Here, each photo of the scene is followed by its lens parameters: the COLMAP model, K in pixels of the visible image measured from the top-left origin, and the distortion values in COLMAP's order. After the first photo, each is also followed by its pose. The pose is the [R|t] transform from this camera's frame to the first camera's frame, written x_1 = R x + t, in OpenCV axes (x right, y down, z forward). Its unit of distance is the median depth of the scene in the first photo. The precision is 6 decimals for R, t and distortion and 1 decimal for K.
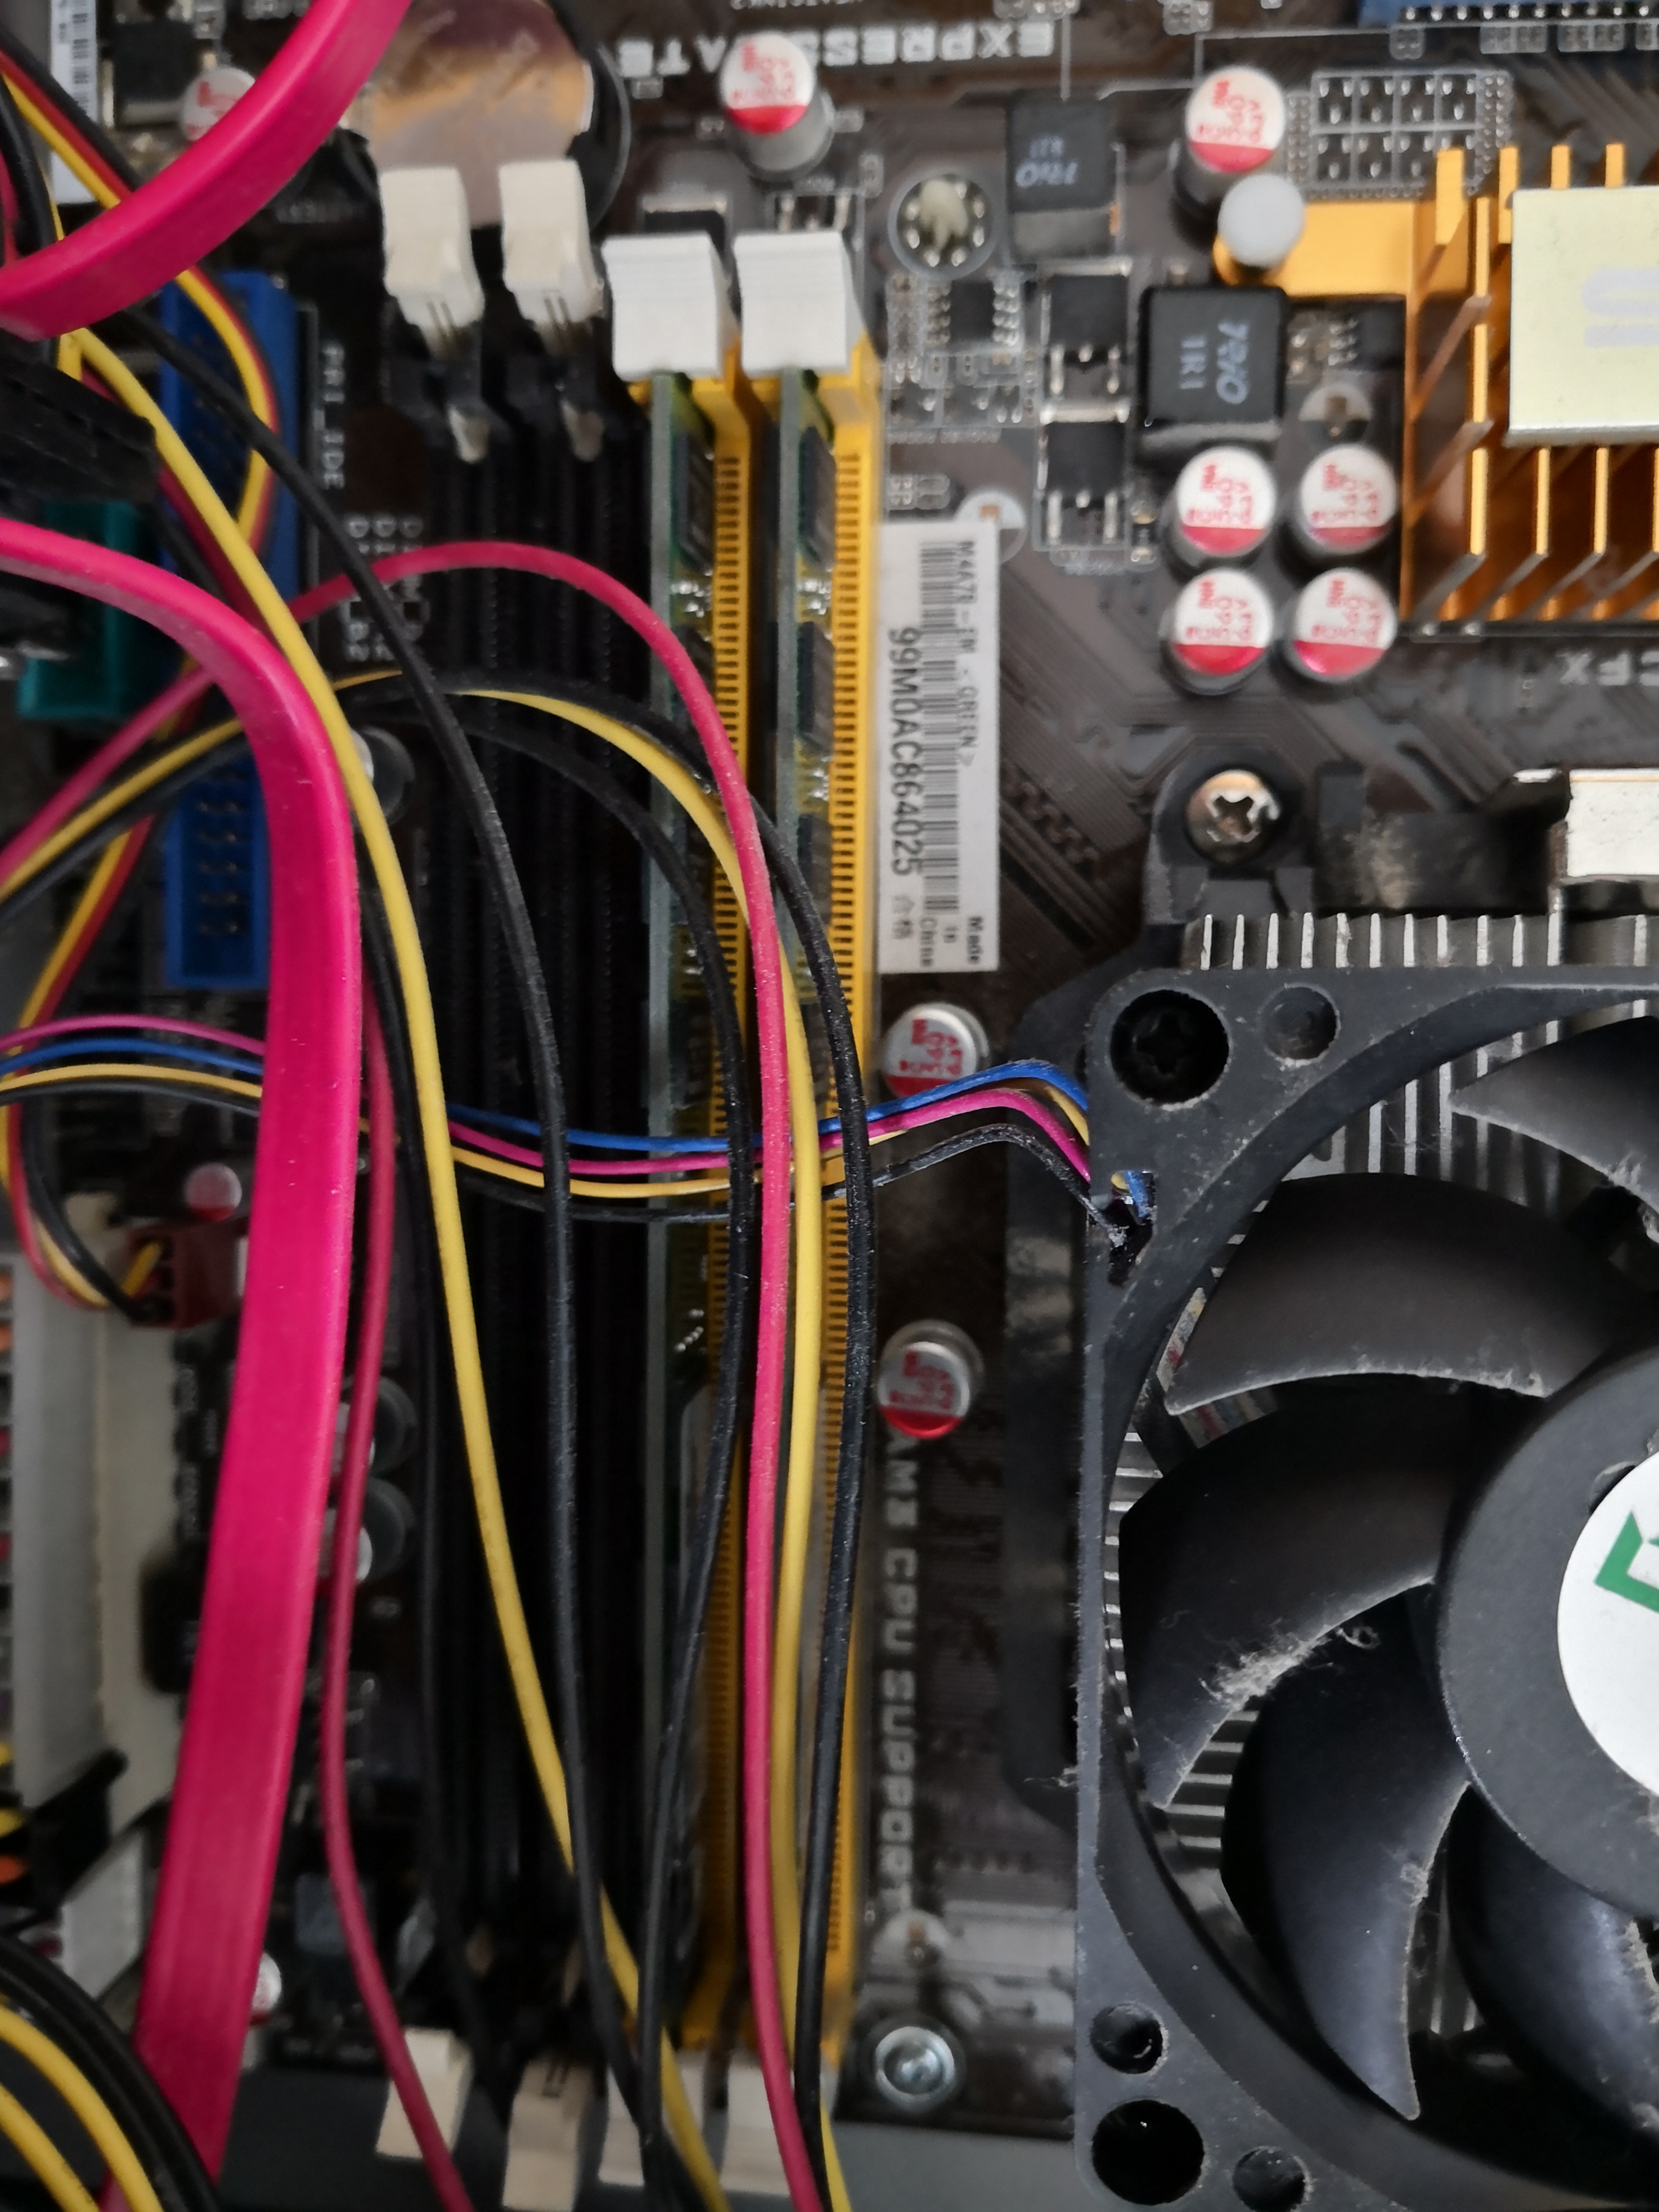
lens RADIAL K [[1741.1, 0, 831.3], [0, 1741.1, 1105.8], [0, 0, 1]] dist [-0.003346, -0.002271]
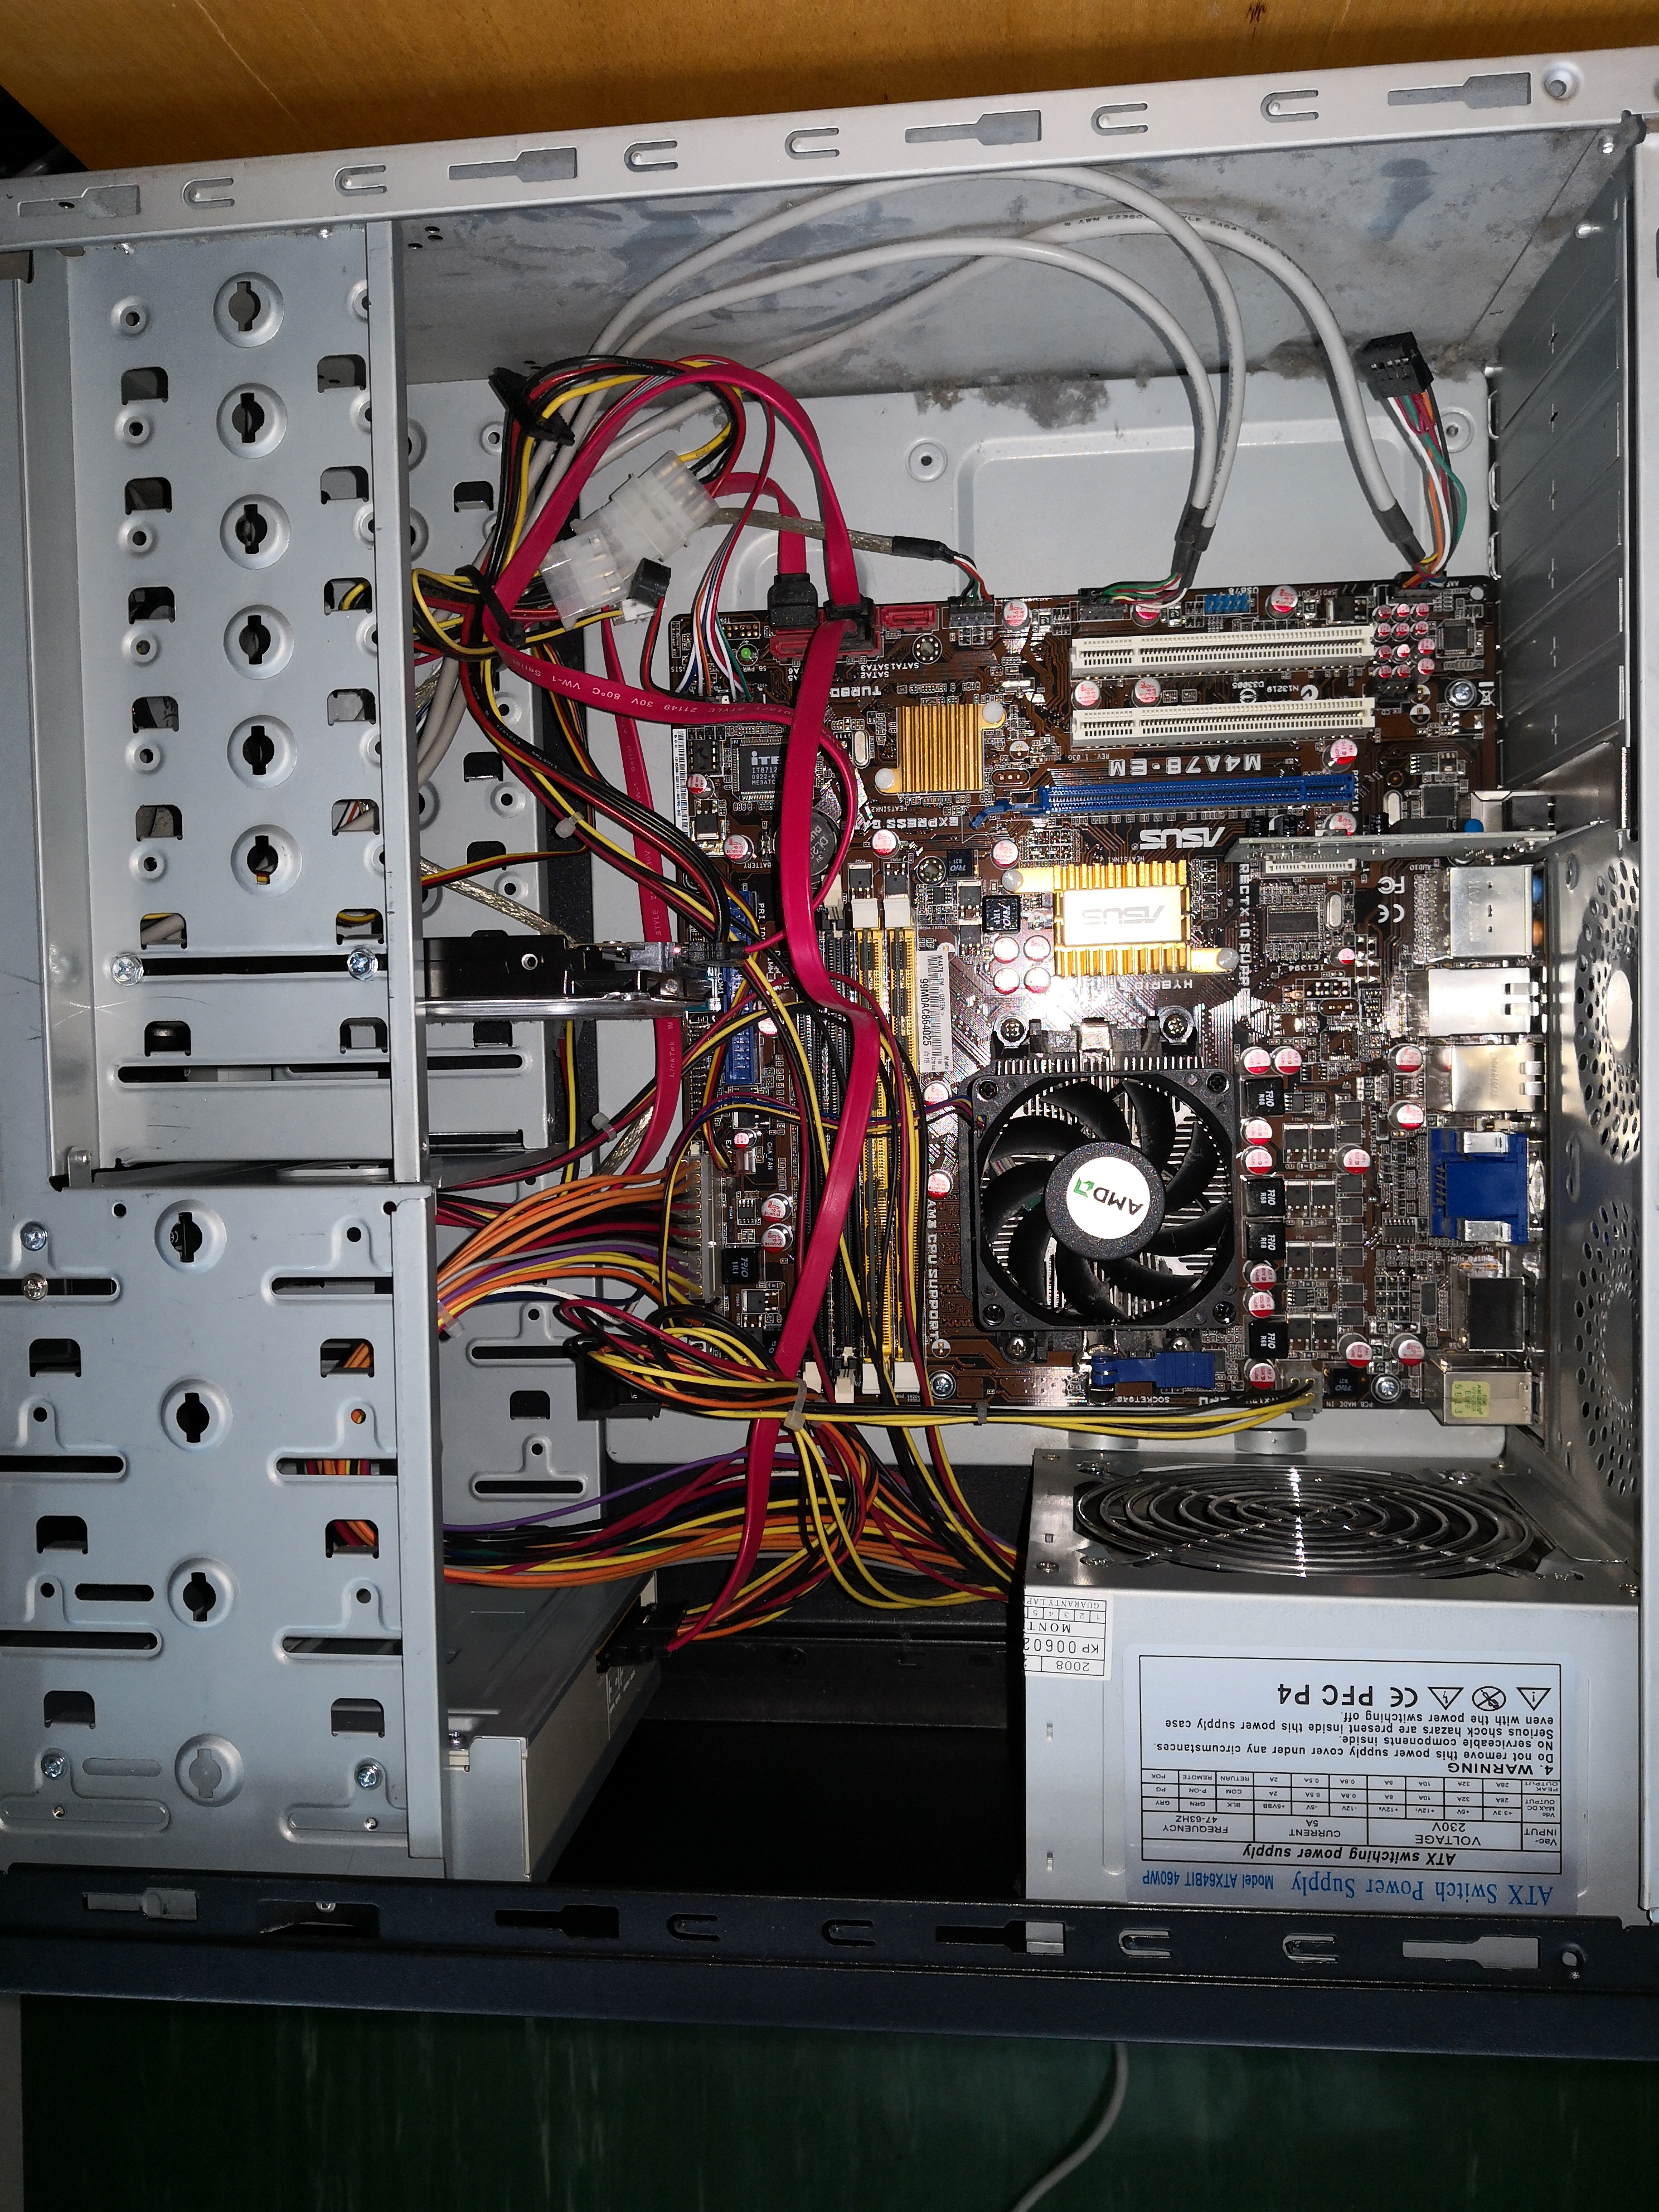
lens RADIAL K [[1741.1, 0, 827.7], [0, 1741.1, 1107.5], [0, 0, 1]] dist [-0.003346, -0.002271]
pose [[0.999170, -0.036757, 0.017578, -0.239797], [0.037293, 0.998818, -0.031173, 0.103404], [-0.016411, 0.031803, 0.999359, -2.703580]]
